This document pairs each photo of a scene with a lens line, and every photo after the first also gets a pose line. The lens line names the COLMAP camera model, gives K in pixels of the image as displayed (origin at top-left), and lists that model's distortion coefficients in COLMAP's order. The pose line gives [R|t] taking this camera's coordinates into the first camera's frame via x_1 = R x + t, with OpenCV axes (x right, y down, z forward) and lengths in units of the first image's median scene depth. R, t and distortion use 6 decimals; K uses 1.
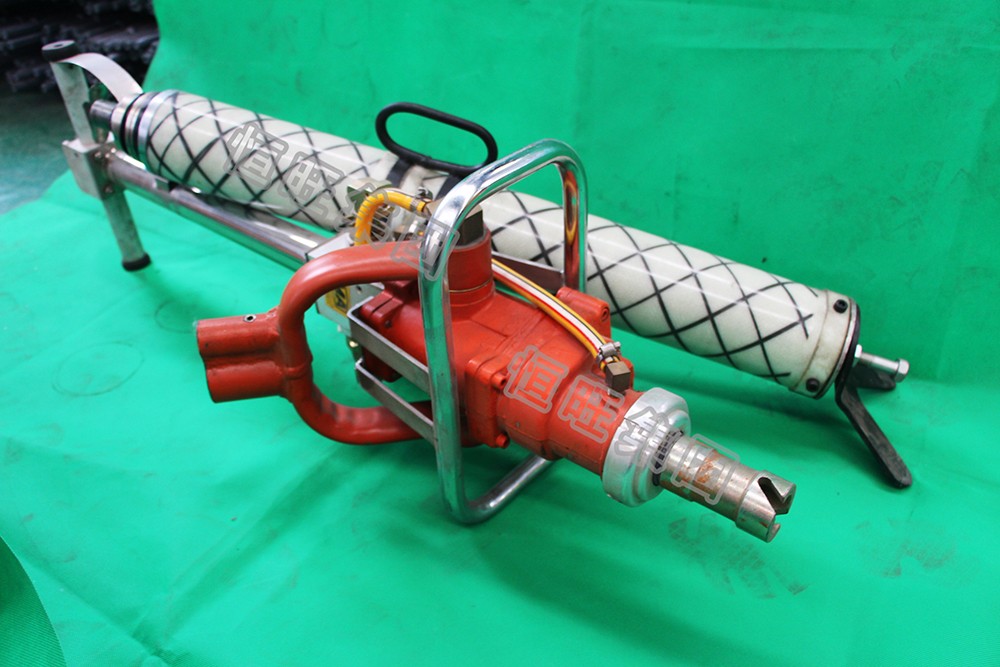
lens RADIAL K [[791.0, 0, 500.0], [0, 791.0, 333.5], [0, 0, 1]] dist [-0.061562, 0.002279]
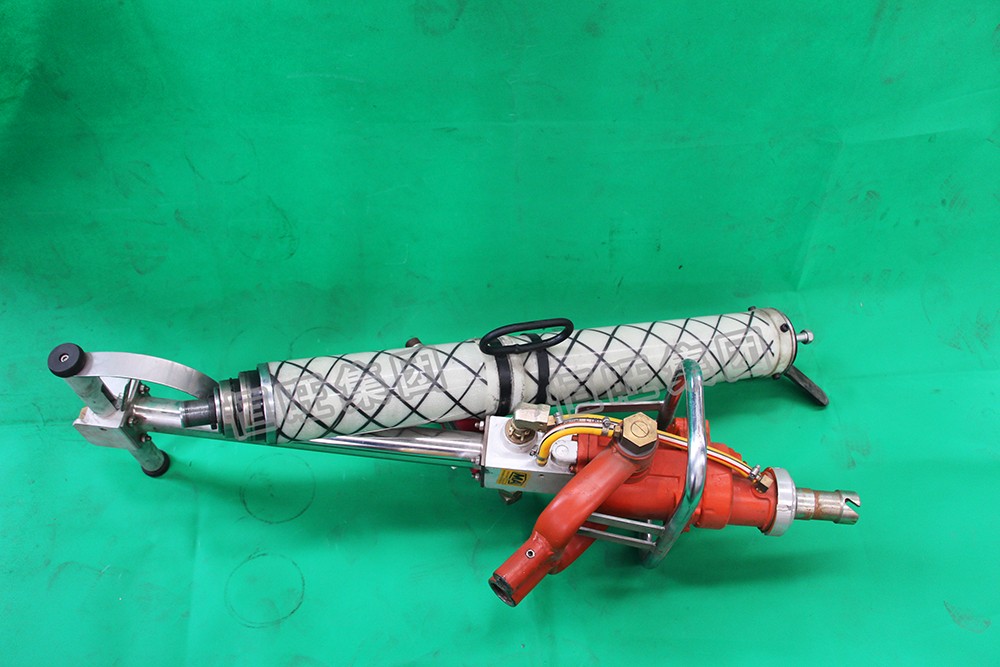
lens RADIAL K [[791.0, 0, 500.0], [0, 791.0, 333.5], [0, 0, 1]] dist [-0.061562, 0.002279]
pose [[0.822804, -0.441618, 0.357725, -0.600933], [0.287500, 0.866393, 0.408298, -0.824035], [-0.490243, -0.233103, 0.839836, -0.054983]]
